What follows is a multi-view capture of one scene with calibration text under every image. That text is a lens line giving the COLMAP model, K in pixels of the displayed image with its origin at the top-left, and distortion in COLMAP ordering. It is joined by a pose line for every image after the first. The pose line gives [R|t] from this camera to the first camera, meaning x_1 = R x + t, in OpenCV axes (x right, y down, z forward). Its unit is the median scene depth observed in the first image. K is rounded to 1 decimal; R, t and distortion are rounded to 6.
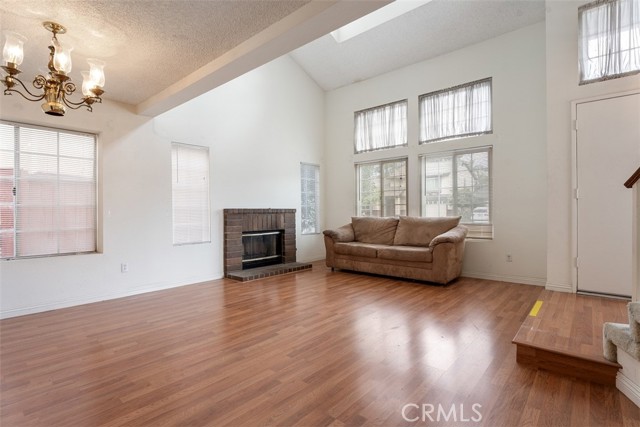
lens RADIAL K [[312.6, 0, 319.6], [0, 312.6, 208.6], [0, 0, 1]] dist [-0.006650, 0.001102]
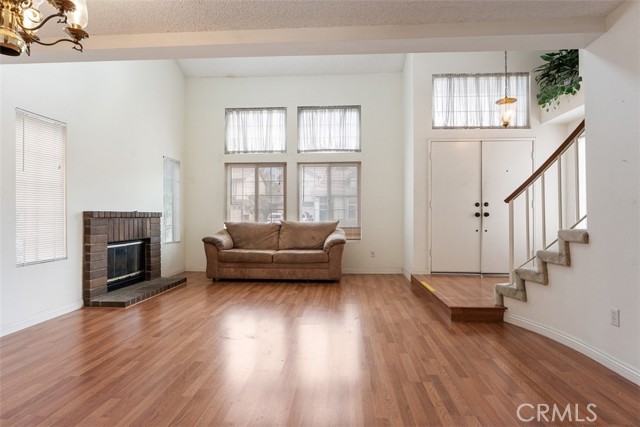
lens RADIAL K [[338.0, 0, 318.1], [0, 338.0, 209.1], [0, 0, 1]] dist [-0.017013, 0.002662]
pose [[0.795768, 0.017980, 0.605335, -0.346006], [-0.010125, 0.999814, -0.016387, 0.003040], [-0.605517, 0.006912, 0.795802, 0.055648]]
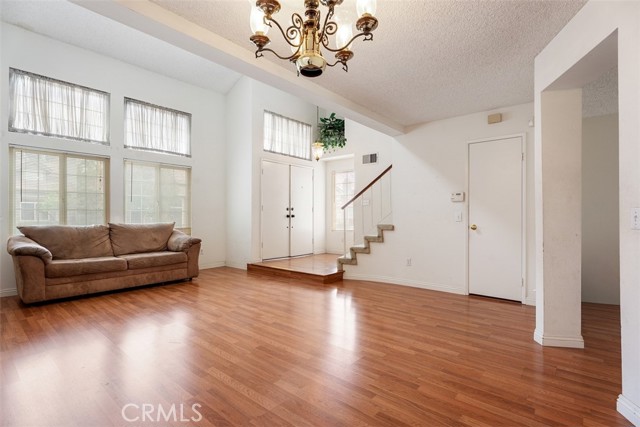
lens RADIAL K [[312.6, 0, 317.6], [0, 312.6, 212.1], [0, 0, 1]] dist [-0.006650, 0.001102]
pose [[-0.007177, 0.018891, 0.999796, -0.699934], [-0.008116, 0.999788, -0.018949, 0.005430], [-0.999941, -0.008250, -0.007022, 0.453479]]
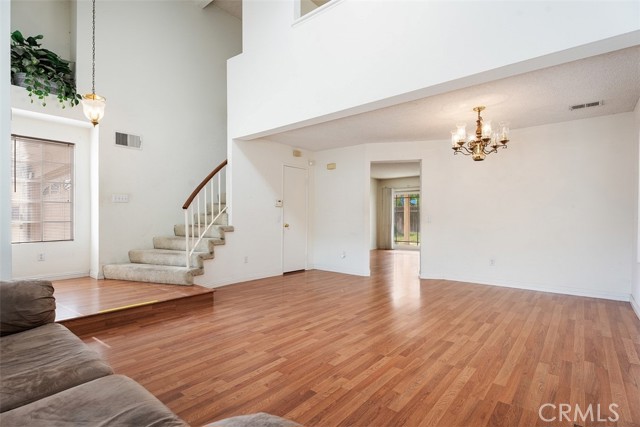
lens RADIAL K [[312.6, 0, 324.6], [0, 312.6, 224.1], [0, 0, 1]] dist [-0.006650, 0.001102]
pose [[-0.999296, 0.004916, -0.037183, 0.020778], [0.004523, 0.999933, 0.010639, 0.009383], [0.037233, 0.010463, -0.999252, 1.213320]]
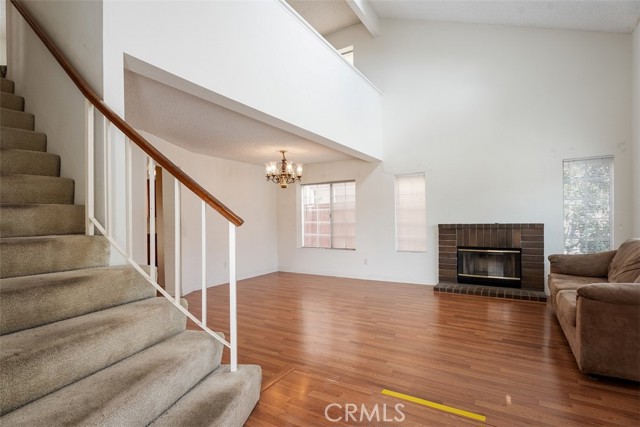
lens RADIAL K [[312.6, 0, 319.4], [0, 312.6, 219.4], [0, 0, 1]] dist [-0.006650, 0.001102]
pose [[0.170641, -0.000079, -0.985333, 0.715082], [0.021676, 0.999758, 0.003674, -0.028994], [0.985095, -0.021984, 0.170602, 0.390927]]
